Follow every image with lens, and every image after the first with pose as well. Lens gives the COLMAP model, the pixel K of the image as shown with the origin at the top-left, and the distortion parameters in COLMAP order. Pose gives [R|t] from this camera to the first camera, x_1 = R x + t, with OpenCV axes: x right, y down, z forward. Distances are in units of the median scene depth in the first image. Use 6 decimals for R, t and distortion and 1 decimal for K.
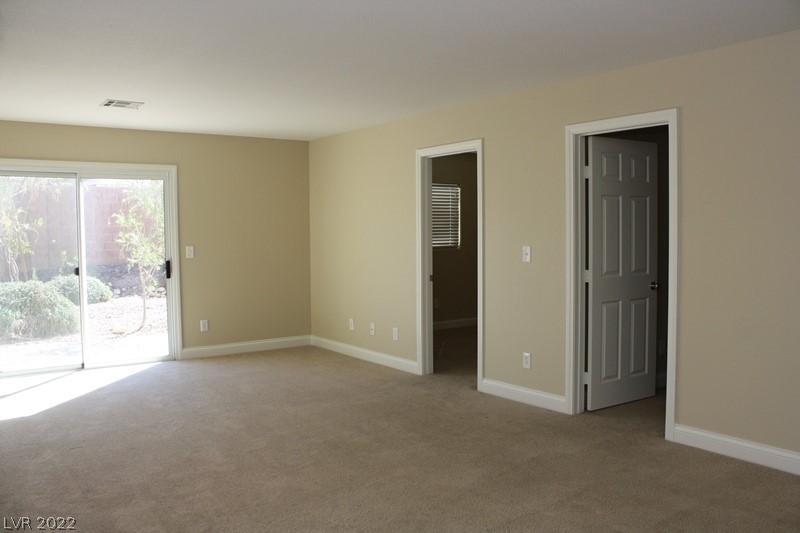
lens RADIAL K [[676.8, 0, 400.6], [0, 676.8, 265.9], [0, 0, 1]] dist [-0.138003, 0.111136]
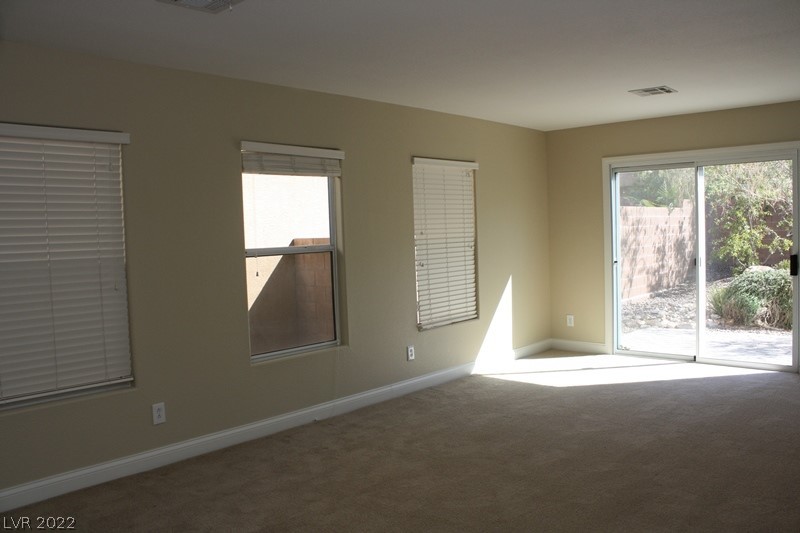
lens RADIAL K [[676.8, 0, 396.9], [0, 676.8, 267.4], [0, 0, 1]] dist [-0.138003, 0.111136]
pose [[0.211345, 0.058403, -0.975665, 0.364141], [-0.024335, 0.998218, 0.054481, -0.025933], [0.977109, 0.012228, 0.212389, 0.344980]]
